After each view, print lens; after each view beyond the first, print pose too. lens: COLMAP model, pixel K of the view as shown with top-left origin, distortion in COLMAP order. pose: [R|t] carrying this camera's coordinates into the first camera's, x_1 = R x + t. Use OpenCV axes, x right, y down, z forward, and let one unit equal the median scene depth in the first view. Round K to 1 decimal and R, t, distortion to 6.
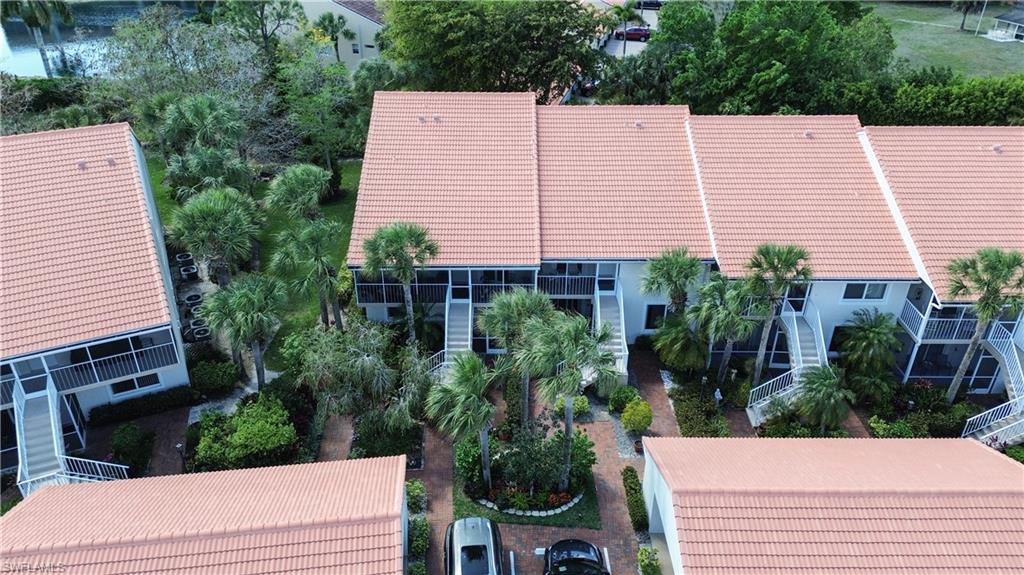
lens RADIAL K [[722.5, 0, 512.0], [0, 722.5, 287.5], [0, 0, 1]] dist [0.080893, -0.079658]
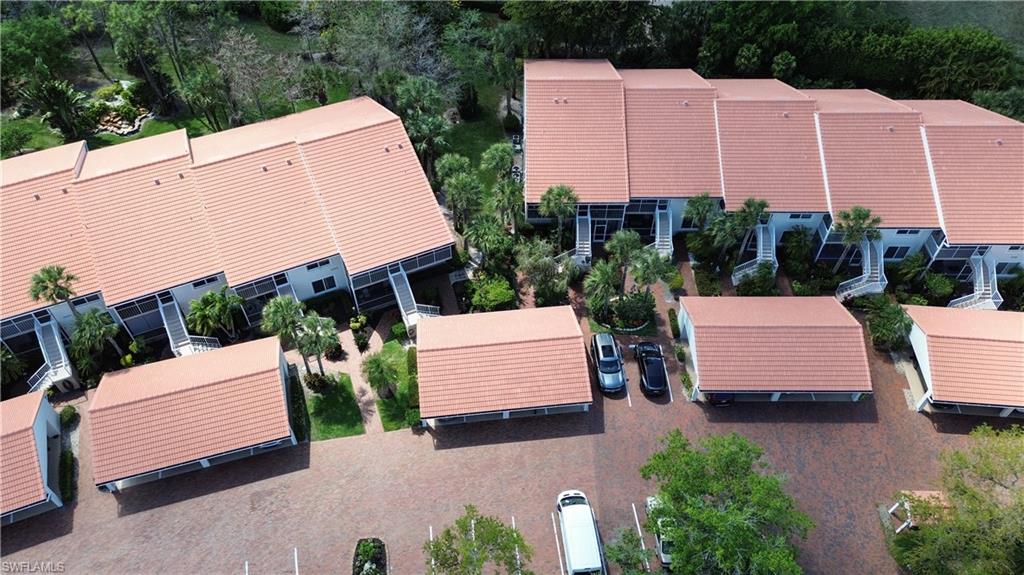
lens RADIAL K [[722.5, 0, 512.0], [0, 722.5, 287.5], [0, 0, 1]] dist [0.080893, -0.079658]
pose [[0.999989, 0.002864, -0.003677, -0.276587], [-0.001568, 0.949683, 0.313208, -0.439971], [0.004388, -0.313199, 0.949677, -0.918885]]
